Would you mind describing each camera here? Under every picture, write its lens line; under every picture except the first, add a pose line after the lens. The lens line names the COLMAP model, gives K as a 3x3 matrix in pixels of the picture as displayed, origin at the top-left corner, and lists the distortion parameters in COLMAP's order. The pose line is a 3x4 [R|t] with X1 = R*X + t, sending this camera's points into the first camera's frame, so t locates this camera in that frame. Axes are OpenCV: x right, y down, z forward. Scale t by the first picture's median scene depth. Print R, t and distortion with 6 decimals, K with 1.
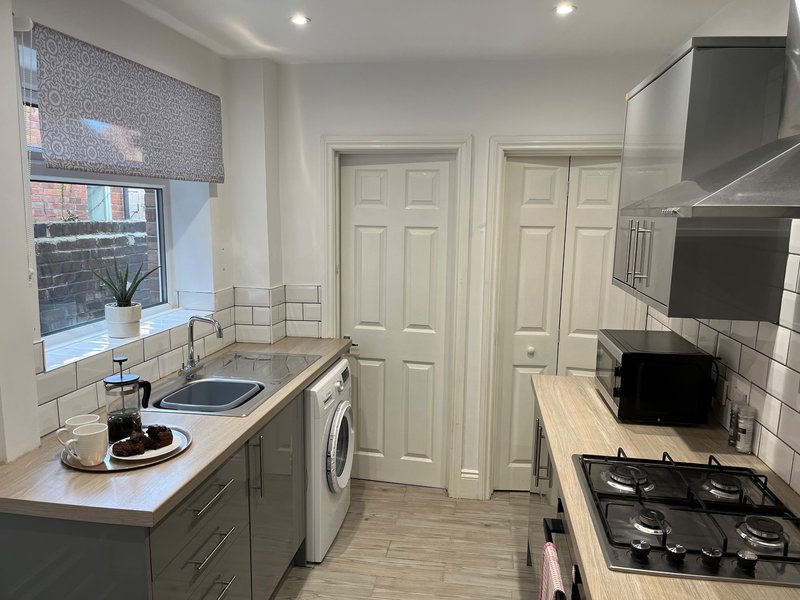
lens RADIAL K [[607.9, 0, 400.0], [0, 607.9, 300.0], [0, 0, 1]] dist [0.054716, -0.080921]
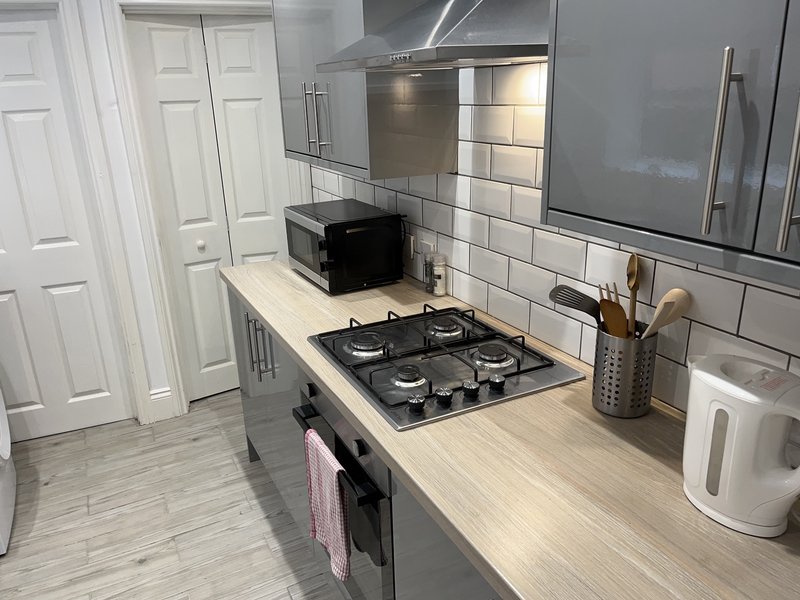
lens RADIAL K [[622.8, 0, 400.0], [0, 622.8, 300.0], [0, 0, 1]] dist [0.085569, -0.118232]
pose [[0.816977, -0.226500, 0.530326, -0.071042], [0.131240, 0.968531, 0.211478, 0.005149], [-0.561538, -0.103173, 0.820994, 0.078554]]
